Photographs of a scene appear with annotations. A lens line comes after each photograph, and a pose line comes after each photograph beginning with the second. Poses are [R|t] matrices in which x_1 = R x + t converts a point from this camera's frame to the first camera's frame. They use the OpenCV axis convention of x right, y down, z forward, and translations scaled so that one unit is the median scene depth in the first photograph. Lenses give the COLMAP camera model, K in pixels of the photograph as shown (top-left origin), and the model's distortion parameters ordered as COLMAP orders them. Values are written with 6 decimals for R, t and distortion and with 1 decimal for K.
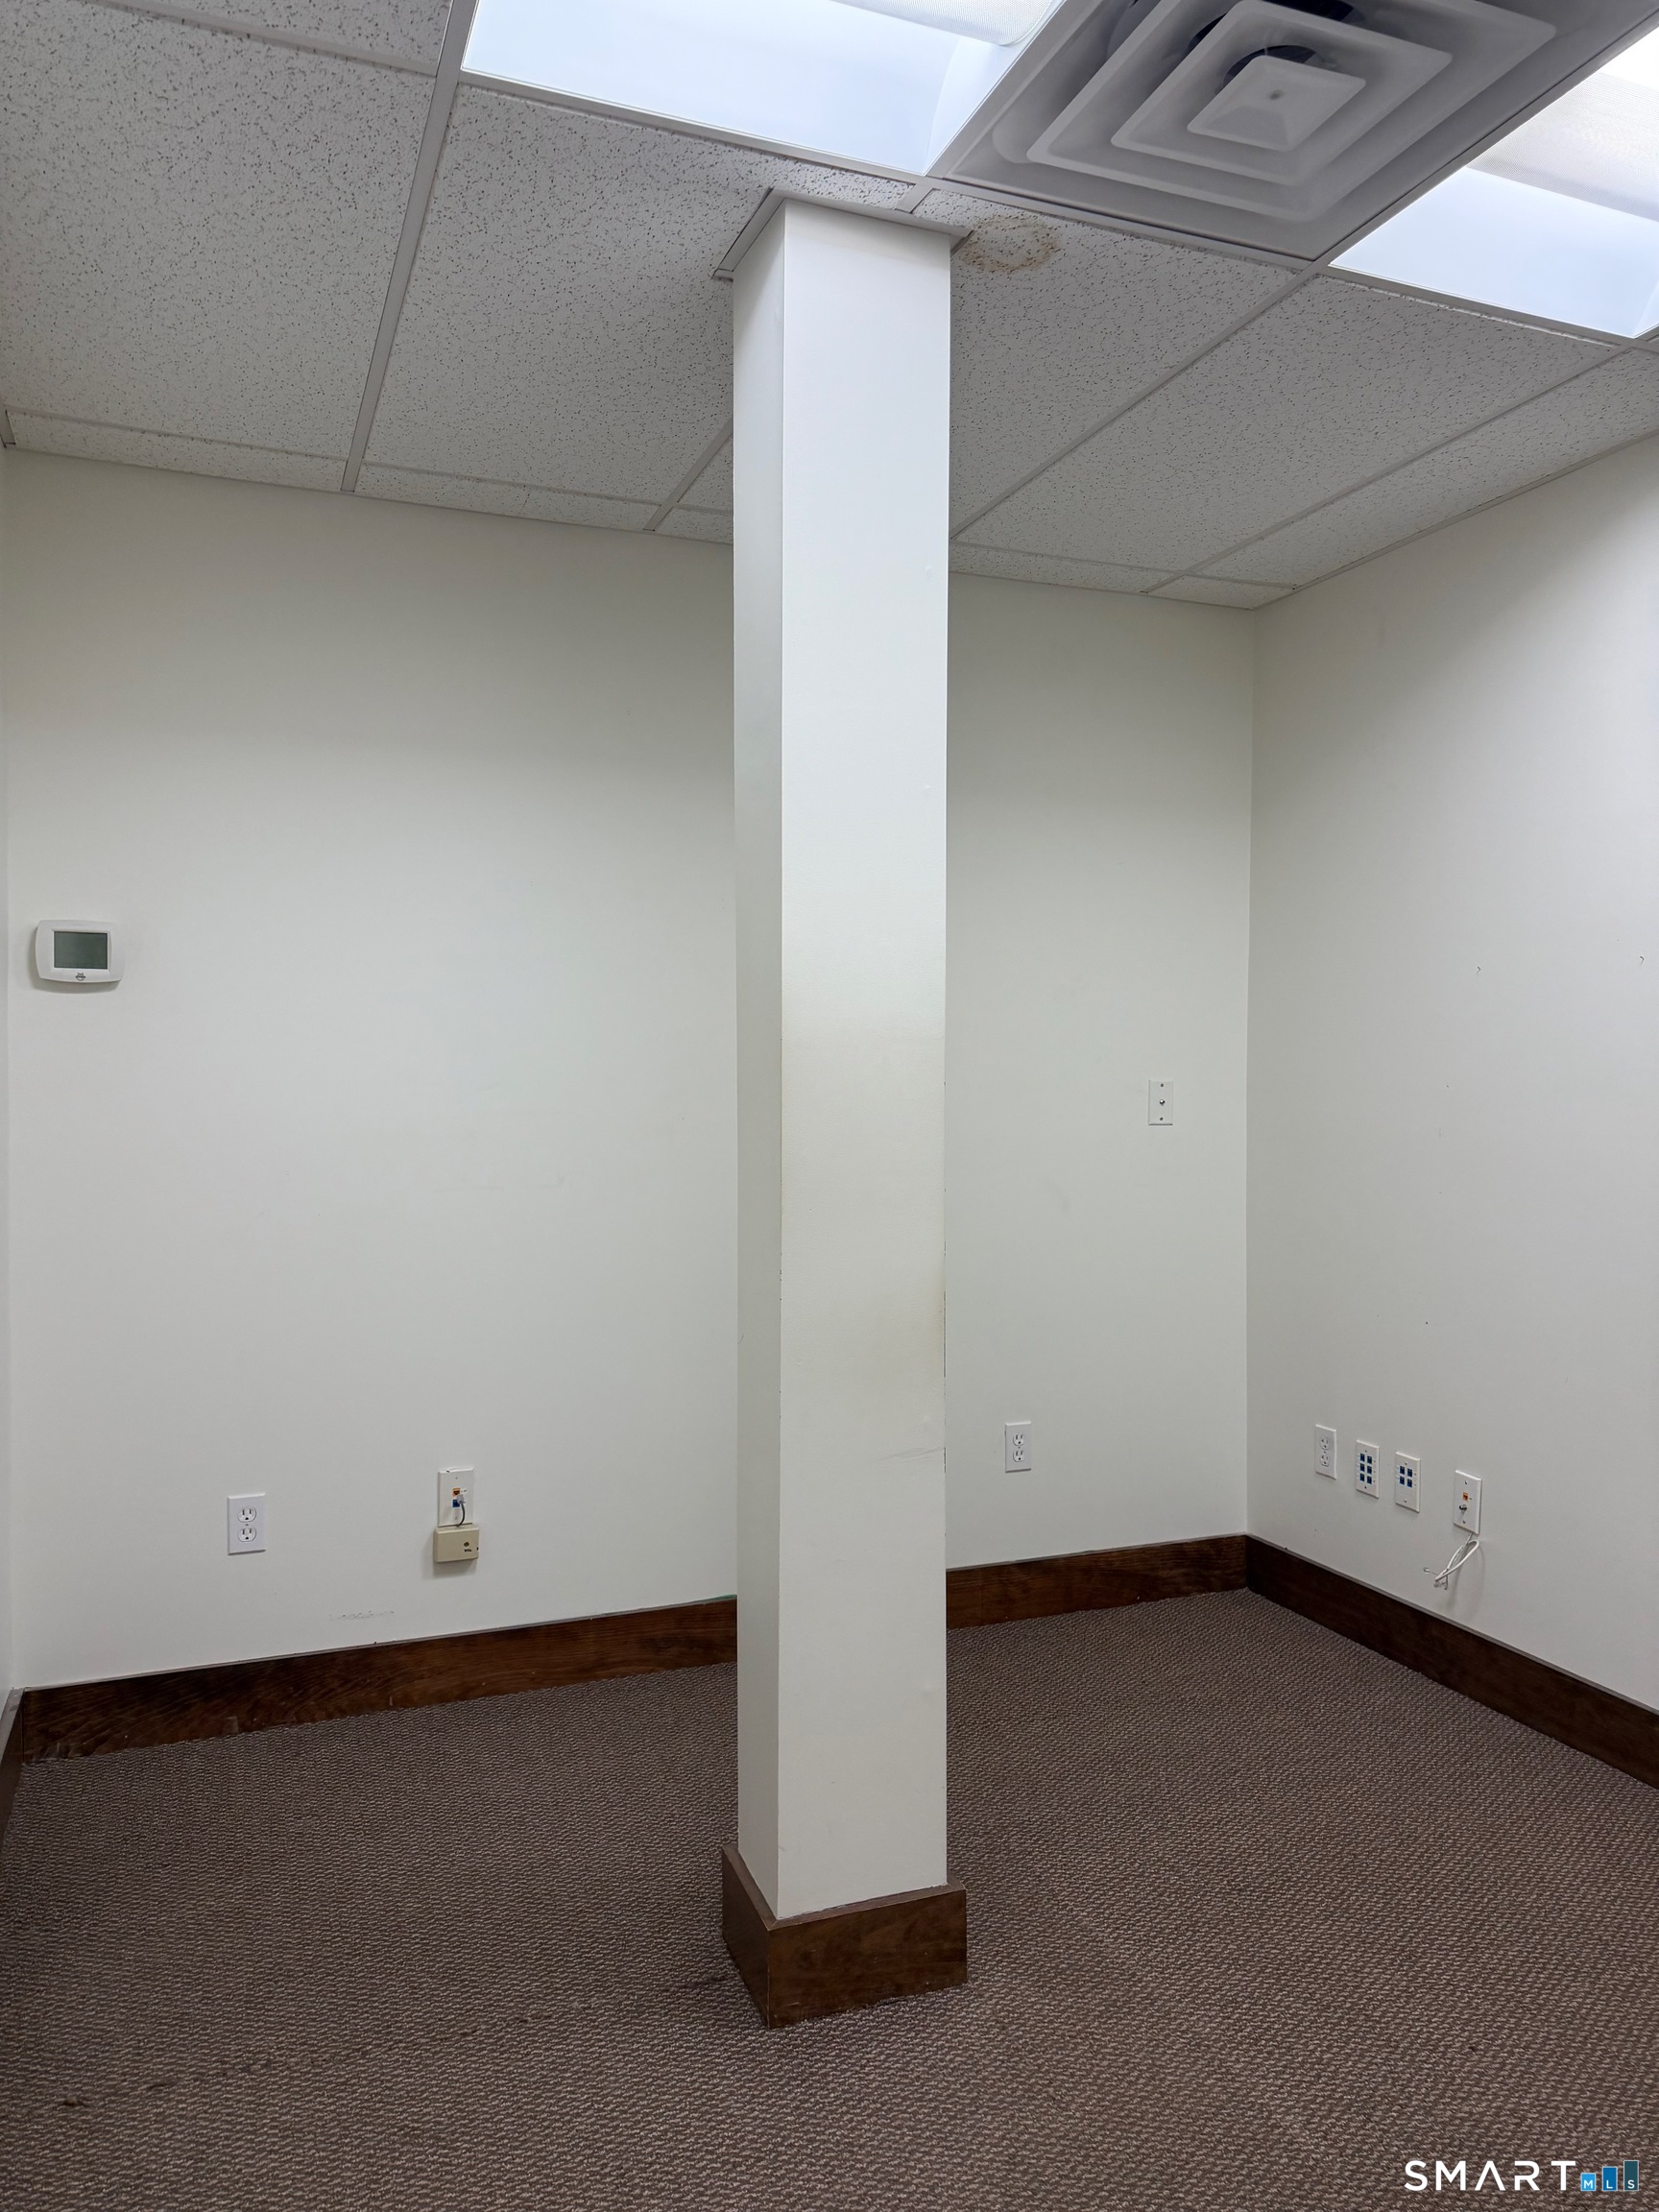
lens RADIAL K [[1573.0, 0, 818.5], [0, 1573.0, 1104.2], [0, 0, 1]] dist [0.037677, -0.036002]
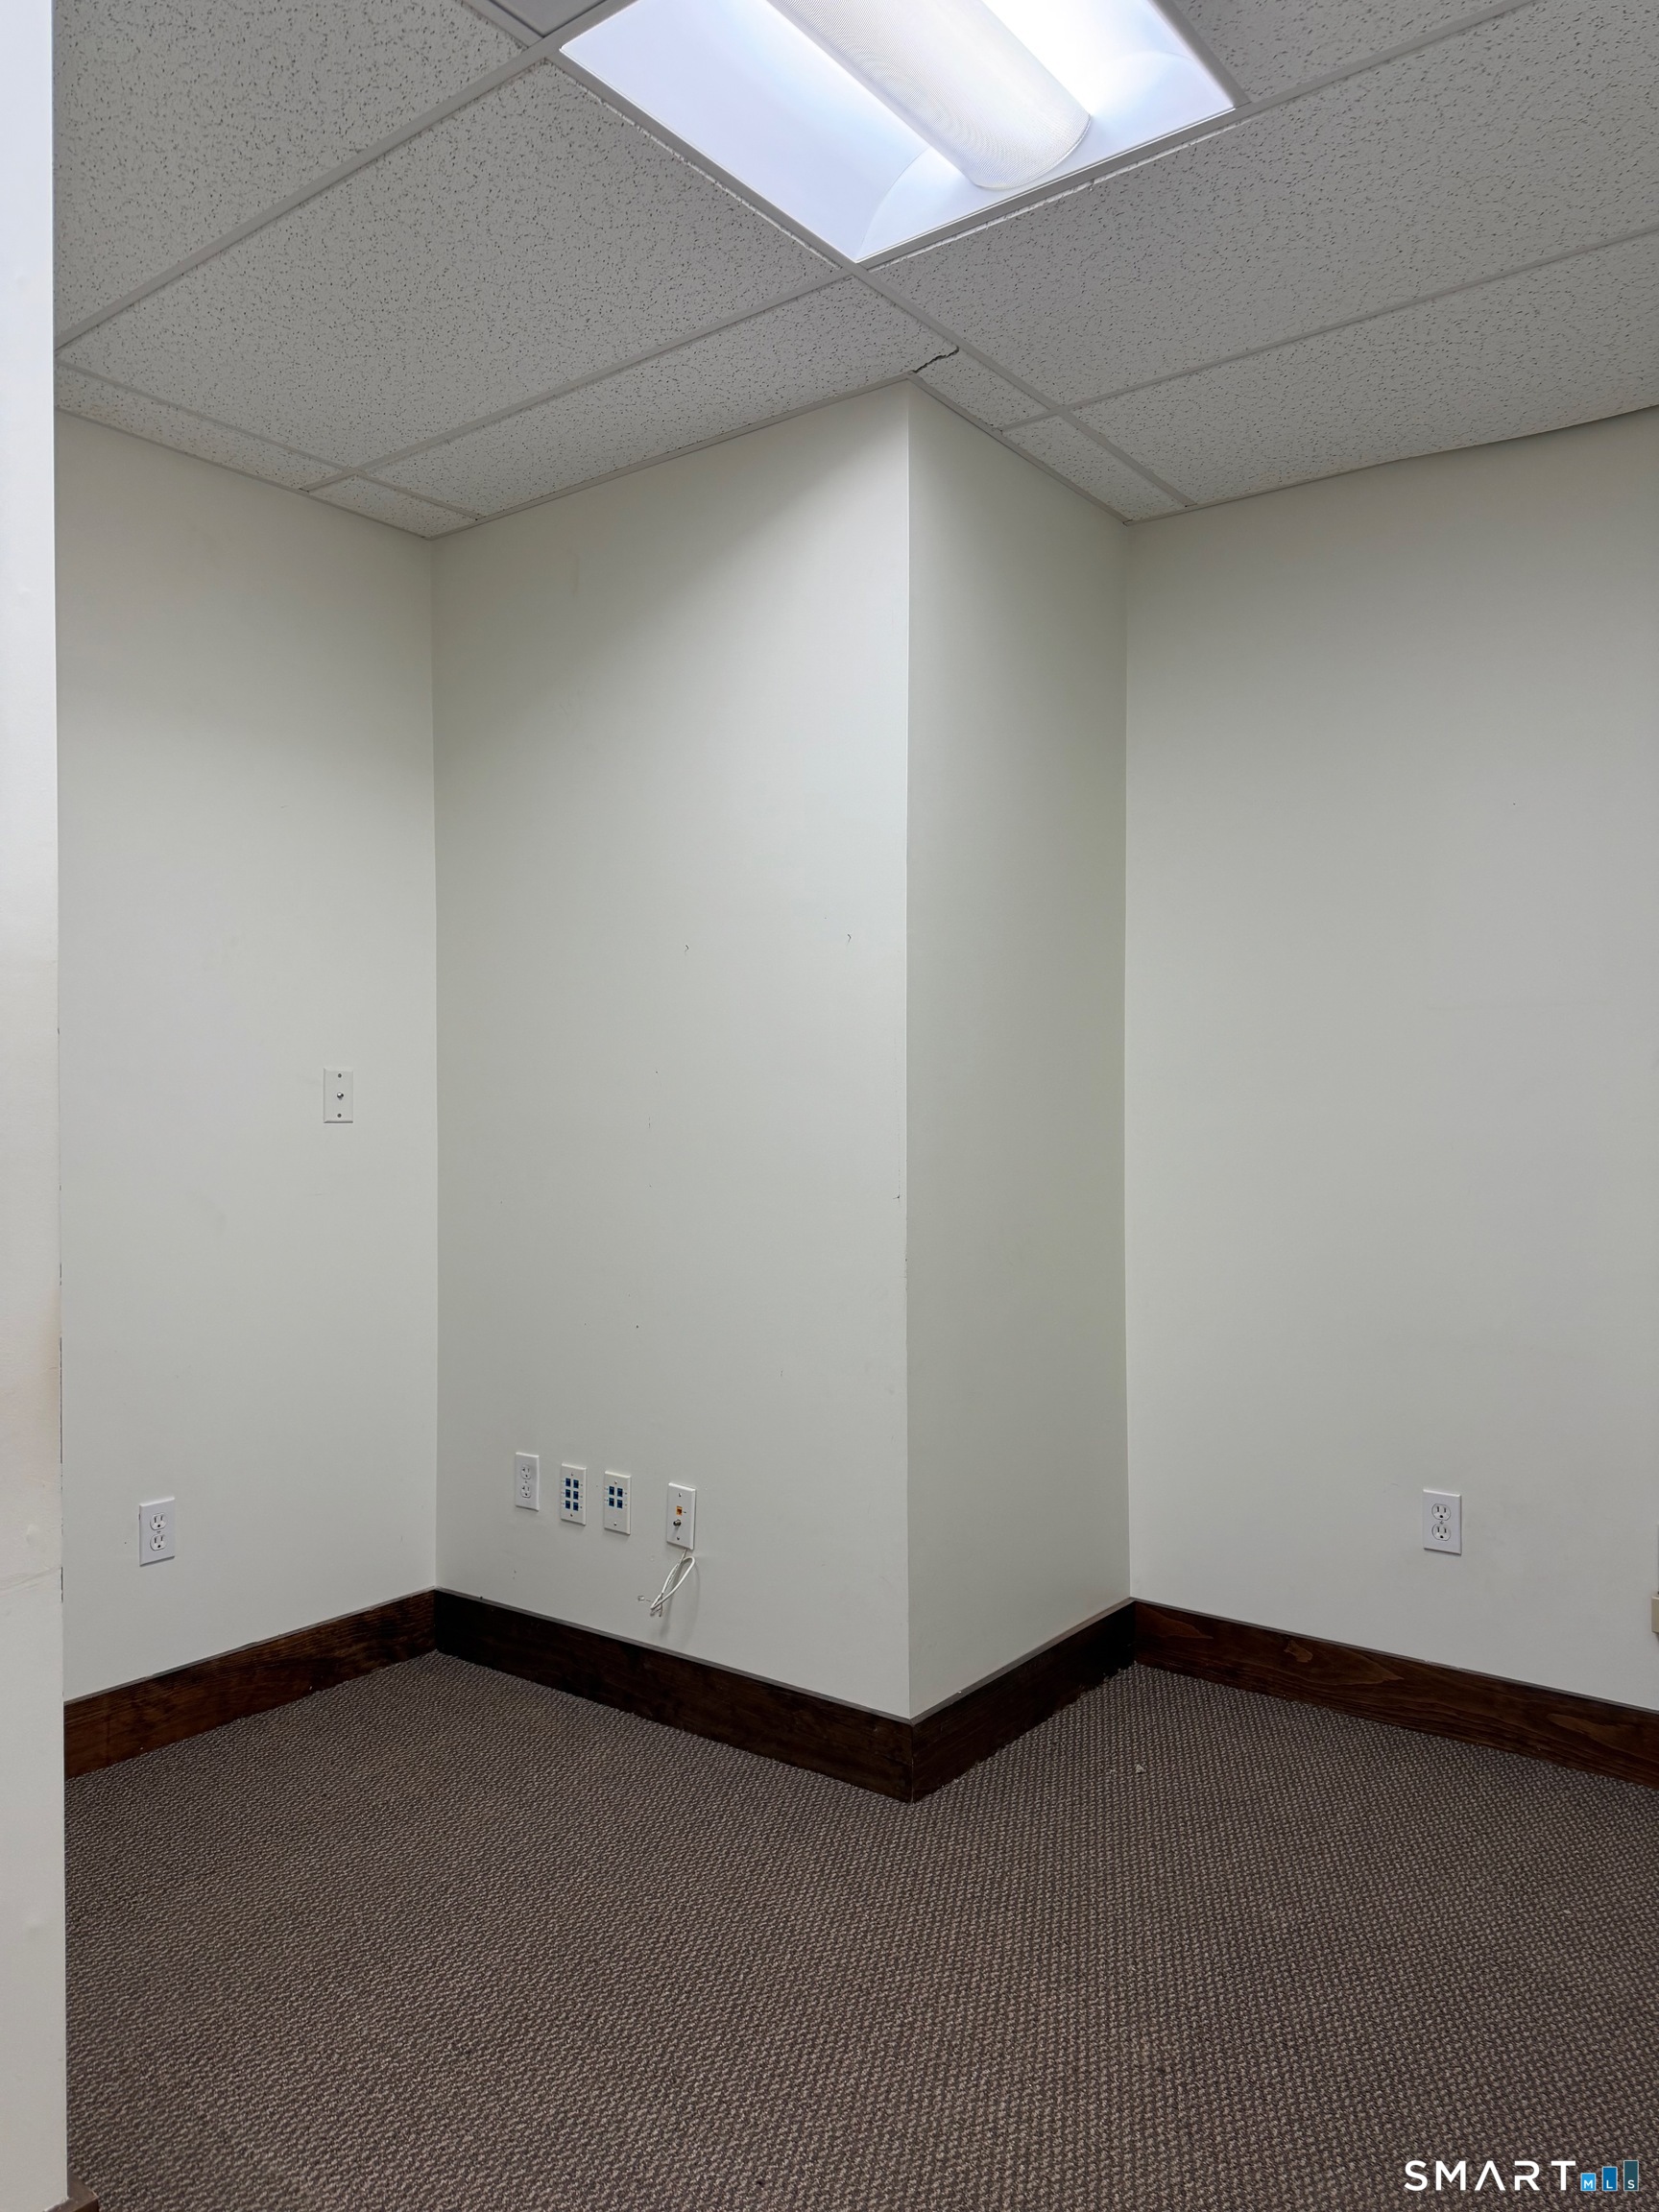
lens RADIAL K [[1573.0, 0, 824.3], [0, 1573.0, 1103.1], [0, 0, 1]] dist [0.037677, -0.036002]
pose [[0.857574, -0.007835, 0.514301, 0.007623], [0.016472, 0.999789, -0.012235, 0.020978], [-0.514097, 0.018964, 0.857522, 0.163125]]
